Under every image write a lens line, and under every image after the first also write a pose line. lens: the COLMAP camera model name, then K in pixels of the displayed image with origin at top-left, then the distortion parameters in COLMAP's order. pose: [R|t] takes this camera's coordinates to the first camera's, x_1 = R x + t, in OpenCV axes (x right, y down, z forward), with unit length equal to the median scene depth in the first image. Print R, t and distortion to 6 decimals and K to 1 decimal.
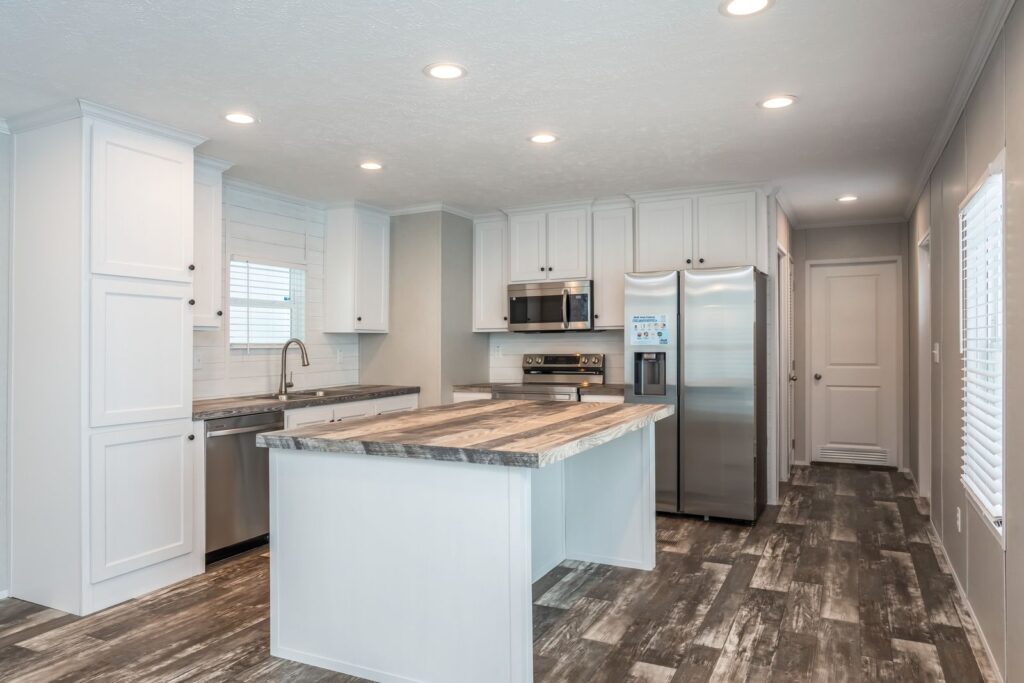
lens RADIAL K [[699.6, 0, 499.1], [0, 699.6, 330.1], [0, 0, 1]] dist [-0.004070, 0.005327]
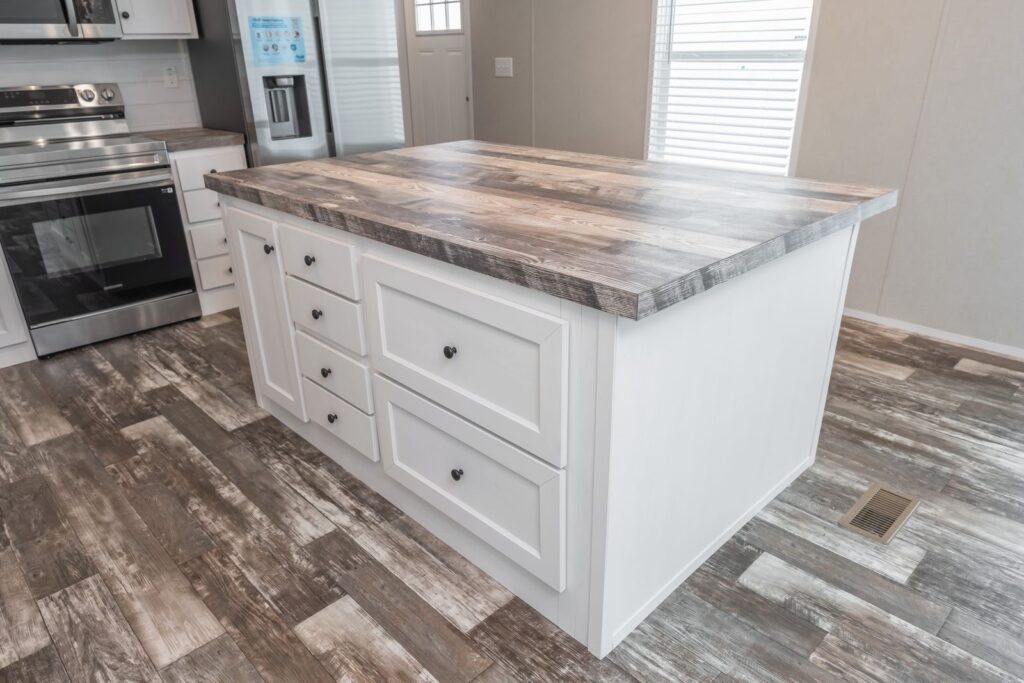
lens RADIAL K [[699.6, 0, 514.6], [0, 699.6, 347.0], [0, 0, 1]] dist [-0.004070, 0.005327]
pose [[0.332064, -0.368491, 0.868302, -0.415997], [-0.005075, 0.919825, 0.392297, 0.005968], [-0.943243, -0.134674, 0.303571, 0.528554]]
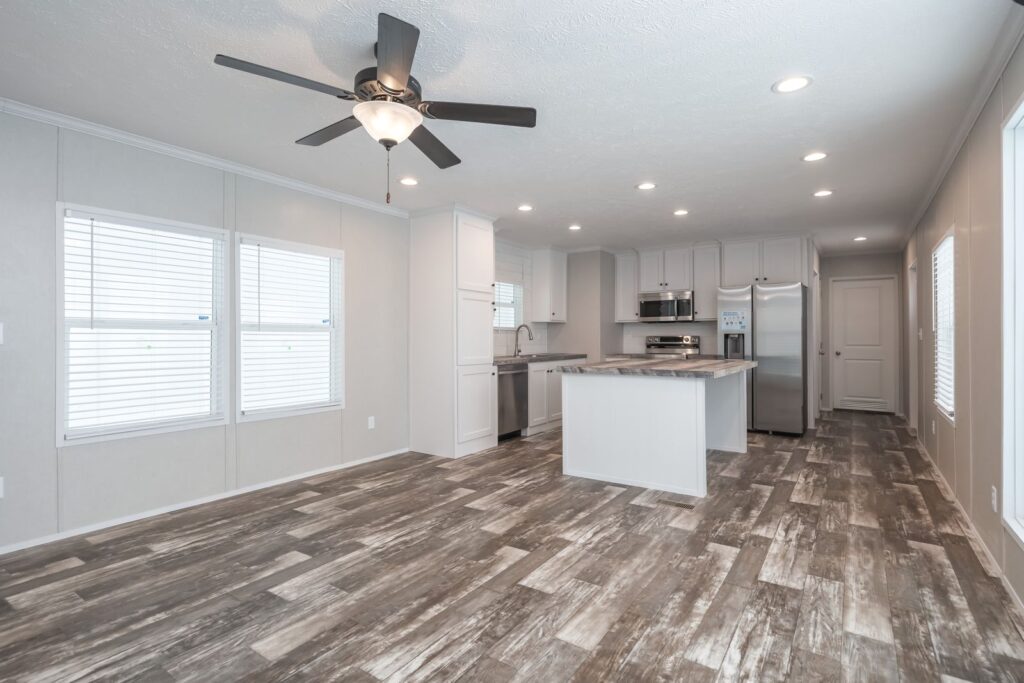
lens RADIAL K [[482.0, 0, 530.0], [0, 482.0, 322.9], [0, 0, 1]] dist [0.002411, -0.006125]
pose [[0.991793, 0.003439, -0.127809, -0.120194], [-0.004029, 0.999982, -0.004360, 0.012781], [0.127792, 0.004839, 0.991789, -0.204883]]
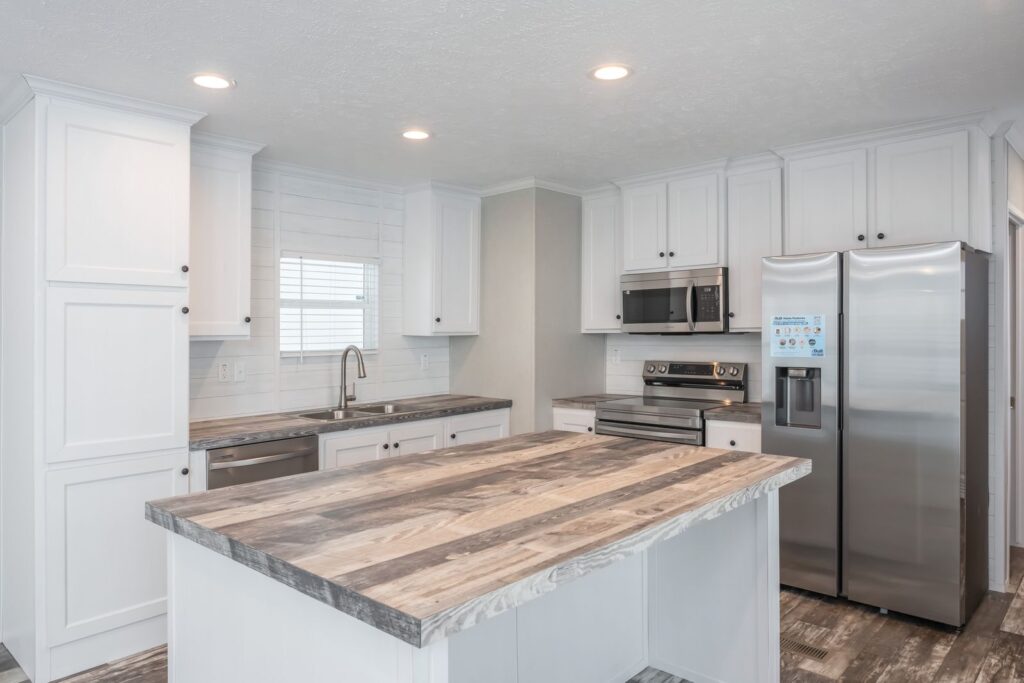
lens RADIAL K [[699.6, 0, 495.3], [0, 699.6, 324.3], [0, 0, 1]] dist [-0.004070, 0.005327]
pose [[0.961311, -0.003693, -0.275441, 0.114224], [0.007780, 0.999875, 0.013747, -0.024224], [0.275356, -0.015358, 0.961220, 0.225349]]
